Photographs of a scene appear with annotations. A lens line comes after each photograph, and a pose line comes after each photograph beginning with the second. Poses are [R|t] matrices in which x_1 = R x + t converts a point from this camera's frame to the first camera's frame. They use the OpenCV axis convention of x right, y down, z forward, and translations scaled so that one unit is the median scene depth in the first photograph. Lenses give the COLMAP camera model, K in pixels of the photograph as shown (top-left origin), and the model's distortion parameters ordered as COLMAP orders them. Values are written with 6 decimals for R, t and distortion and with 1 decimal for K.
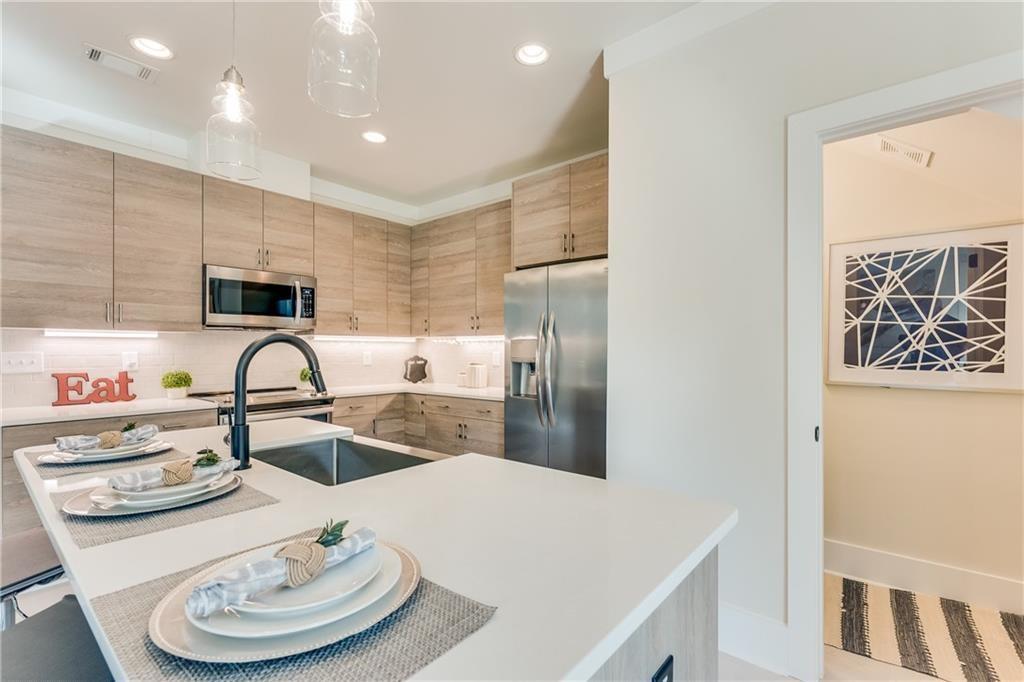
lens RADIAL K [[463.3, 0, 515.6], [0, 463.3, 348.1], [0, 0, 1]] dist [0.000424, -0.000093]
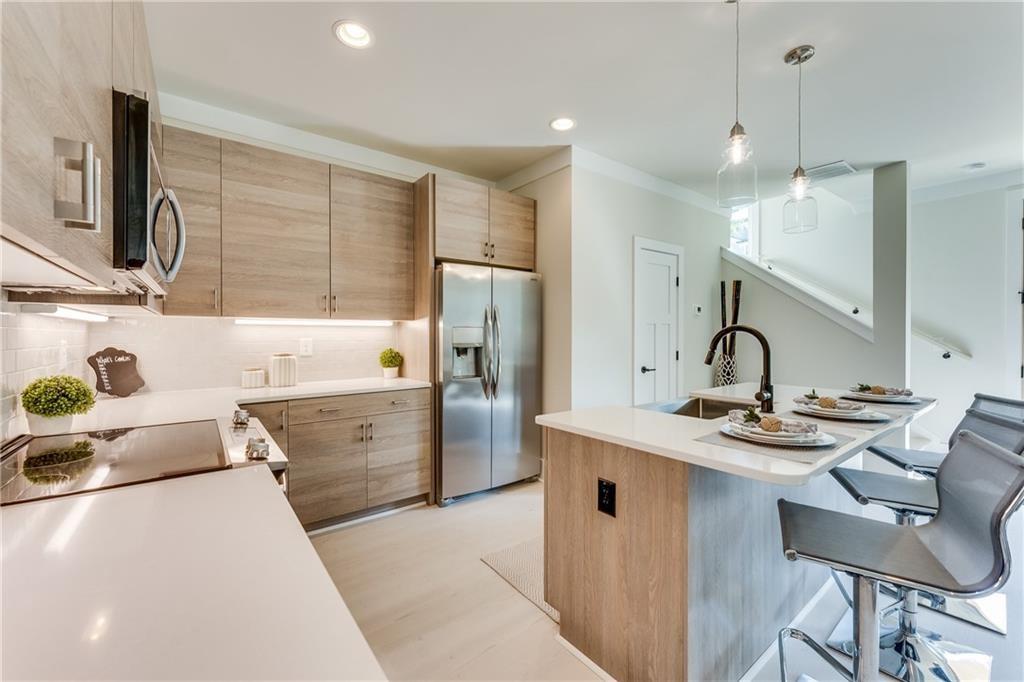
lens RADIAL K [[409.8, 0, 507.9], [0, 409.8, 337.4], [0, 0, 1]] dist [0.000254, 0.000102]
pose [[0.226141, -0.005459, 0.974079, -1.062265], [-0.000252, 0.999984, 0.005663, 0.001928], [-0.974095, -0.001526, 0.226136, 0.781130]]
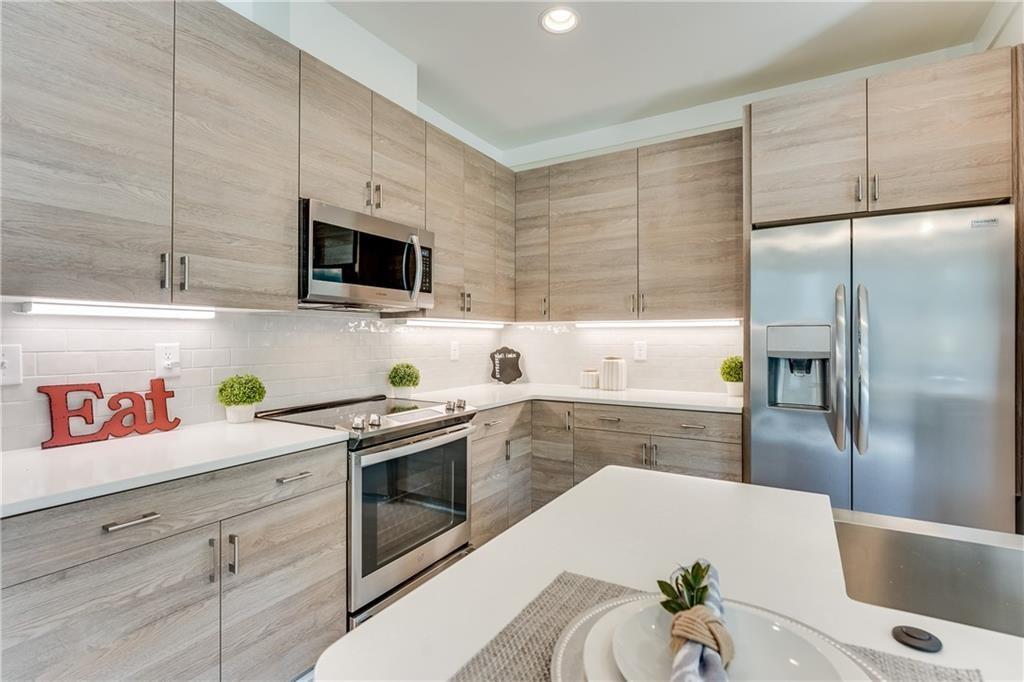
lens RADIAL K [[487.6, 0, 513.0], [0, 487.6, 333.0], [0, 0, 1]] dist [-0.000387, -0.000095]
pose [[0.987657, 0.001950, 0.156618, -0.592702], [-0.000967, 0.999979, -0.006349, -0.002475], [-0.156628, 0.006119, 0.987639, 0.395179]]
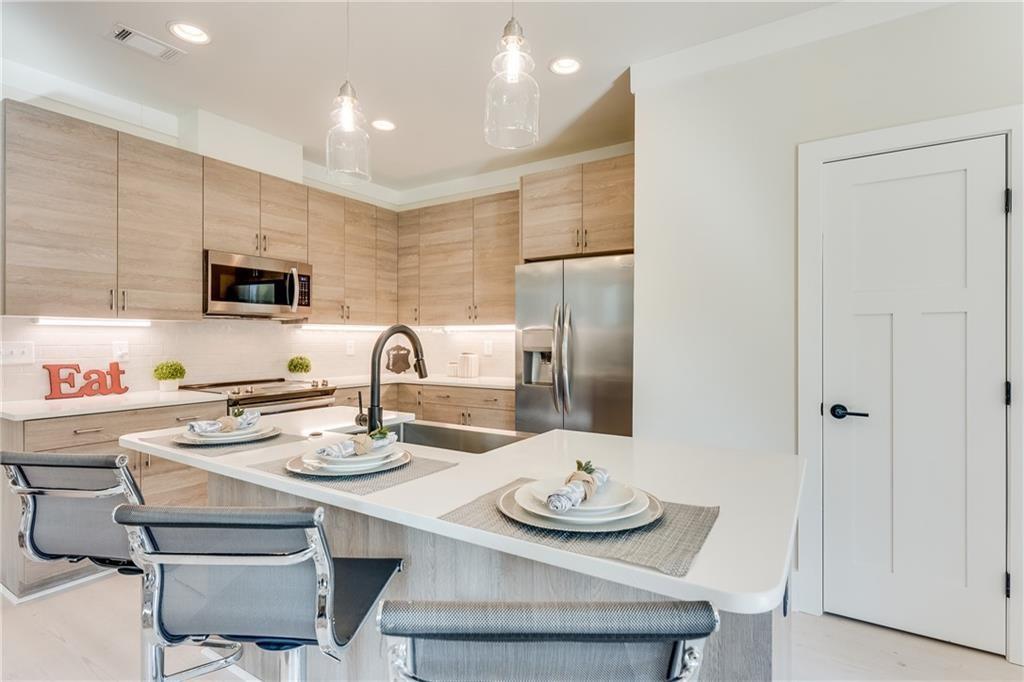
lens RADIAL K [[503.7, 0, 511.1], [0, 503.7, 337.5], [0, 0, 1]] dist [0.000535, 0.000137]
pose [[0.991686, 0.000877, 0.128678, -0.212800], [-0.000990, 0.999999, 0.000813, -0.001781], [-0.128677, -0.000934, 0.991686, -0.131191]]
